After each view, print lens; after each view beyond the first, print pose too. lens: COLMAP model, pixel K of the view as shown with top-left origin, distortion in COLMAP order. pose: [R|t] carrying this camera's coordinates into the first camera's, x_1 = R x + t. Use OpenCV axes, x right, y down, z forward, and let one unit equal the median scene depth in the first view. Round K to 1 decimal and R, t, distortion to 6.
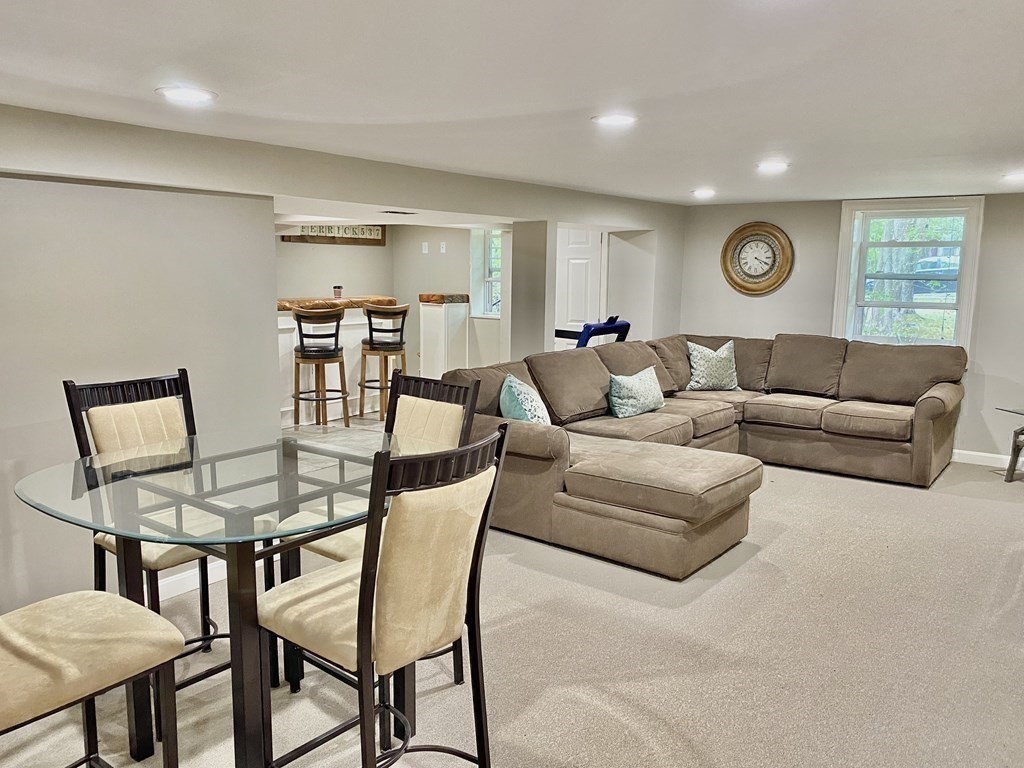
lens RADIAL K [[784.8, 0, 512.0], [0, 784.8, 384.0], [0, 0, 1]] dist [0.068526, 0.000855]
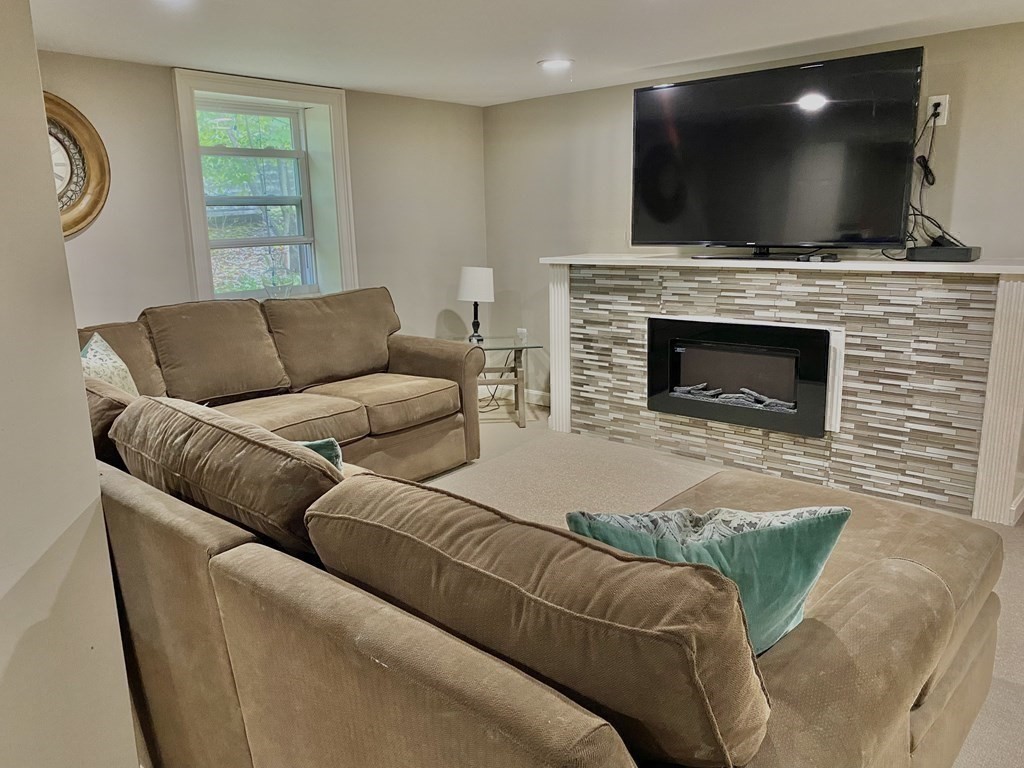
lens RADIAL K [[767.1, 0, 512.0], [0, 767.1, 384.0], [0, 0, 1]] dist [-0.001240, -0.000903]
pose [[0.086971, -0.225047, 0.970459, -0.175597], [0.177499, 0.962063, 0.207193, -0.086549], [-0.980270, 0.154236, 0.123617, 0.795557]]
